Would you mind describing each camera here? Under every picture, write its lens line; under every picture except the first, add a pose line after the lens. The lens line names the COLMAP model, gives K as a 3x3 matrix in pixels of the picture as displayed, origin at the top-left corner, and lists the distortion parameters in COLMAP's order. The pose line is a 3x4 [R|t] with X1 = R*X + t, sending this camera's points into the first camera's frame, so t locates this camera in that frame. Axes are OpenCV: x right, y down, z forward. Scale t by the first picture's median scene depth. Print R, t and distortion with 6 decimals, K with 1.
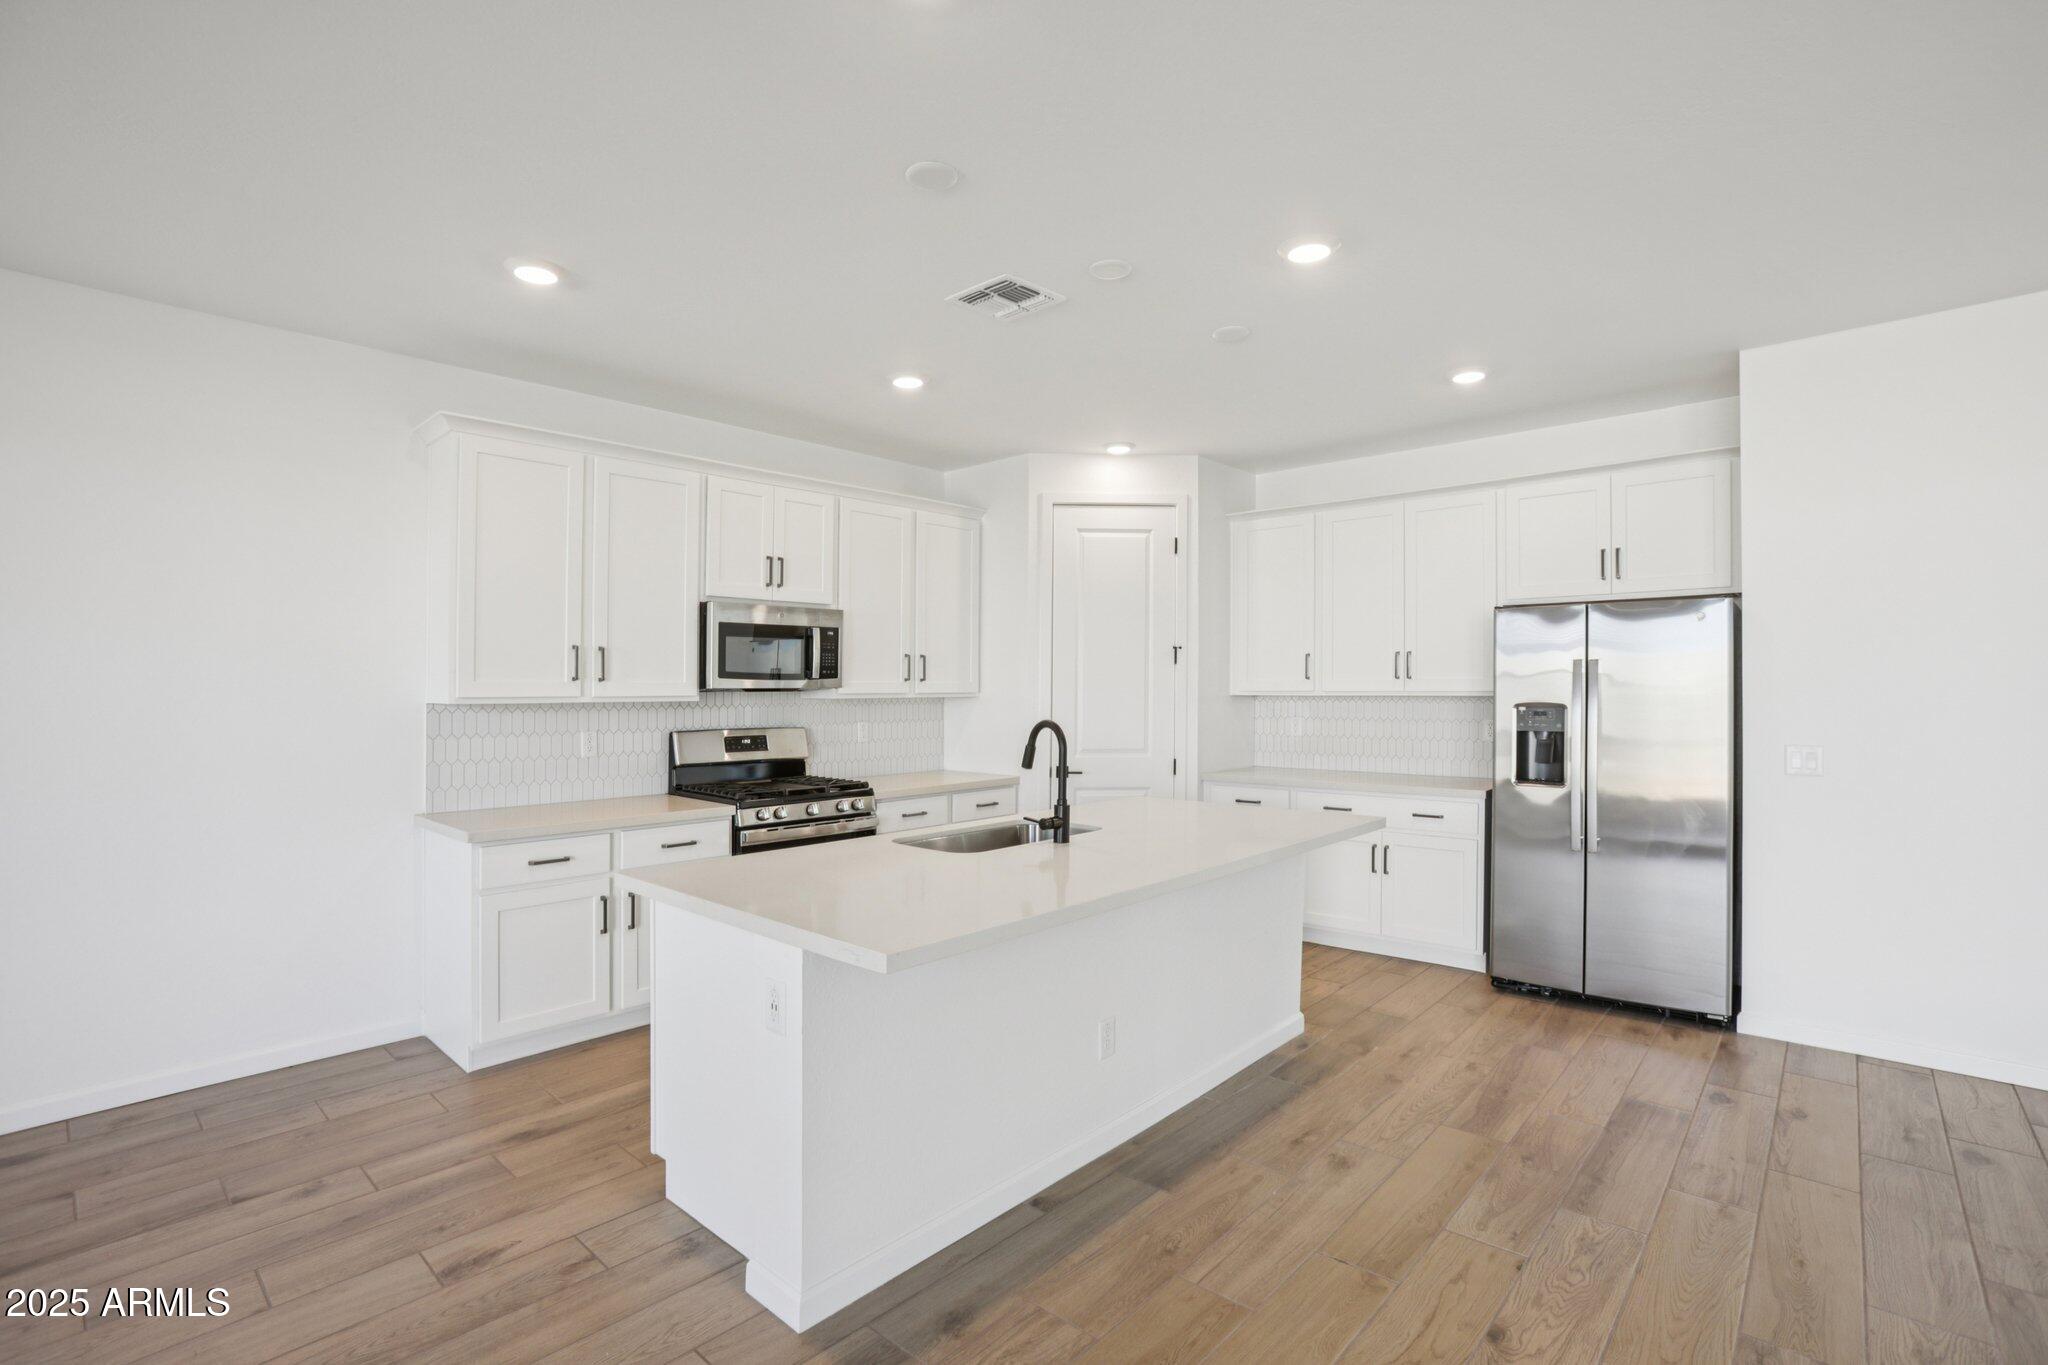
lens RADIAL K [[948.9, 0, 1023.9], [0, 948.9, 689.9], [0, 0, 1]] dist [-0.056204, 0.019750]
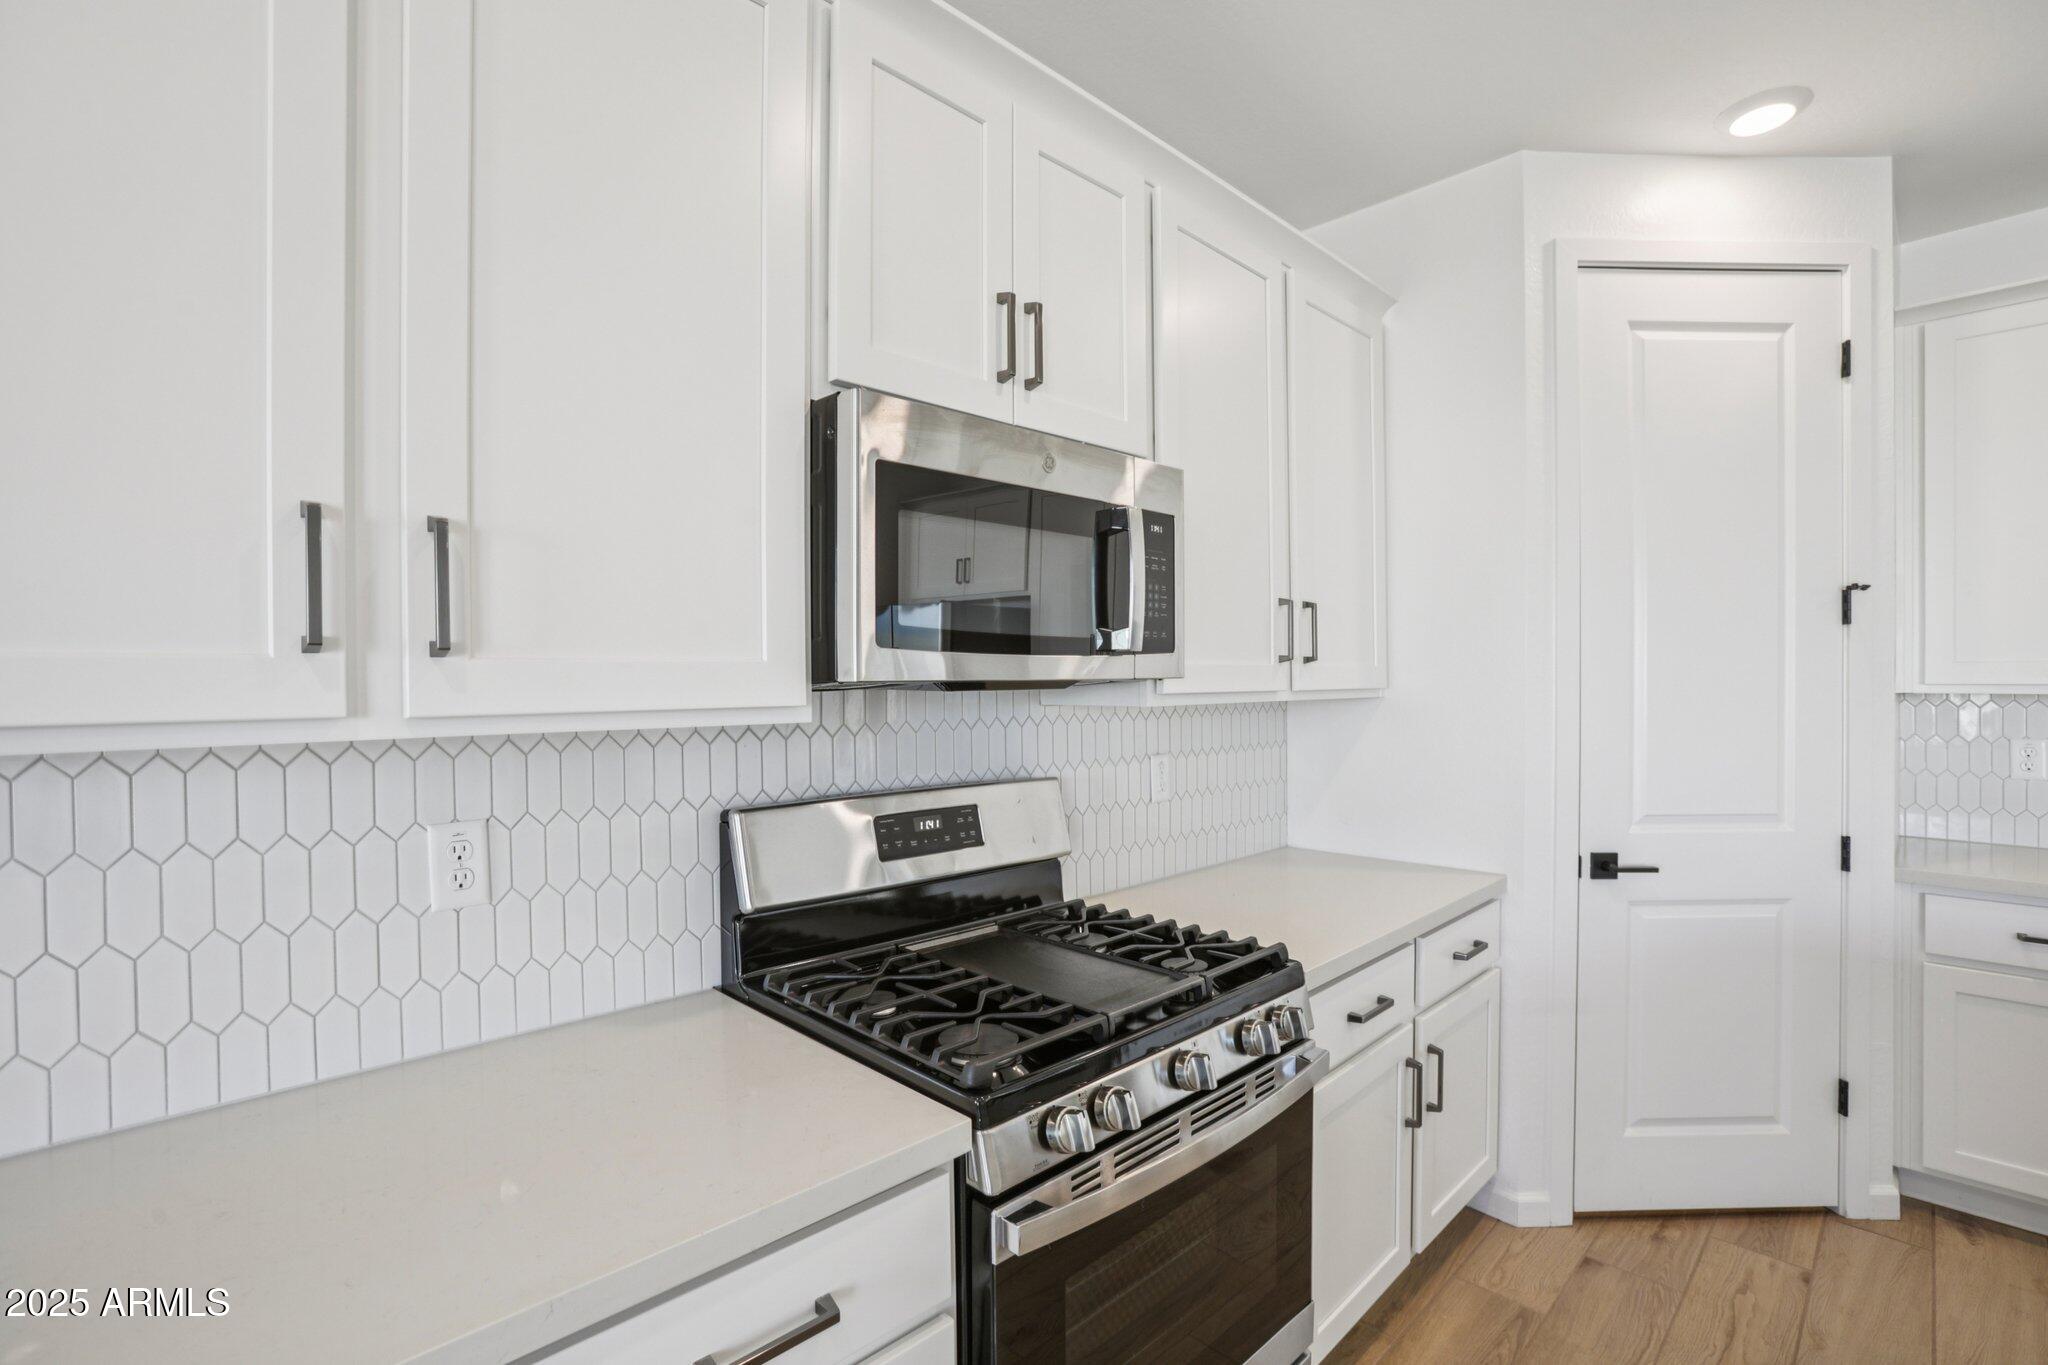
lens RADIAL K [[948.9, 0, 1034.7], [0, 948.9, 685.9], [0, 0, 1]] dist [-0.056204, 0.019750]
pose [[0.998934, -0.002754, -0.046082, -0.258667], [0.002929, 0.999989, 0.003726, -0.001238], [0.046071, -0.003857, 0.998931, 0.697993]]
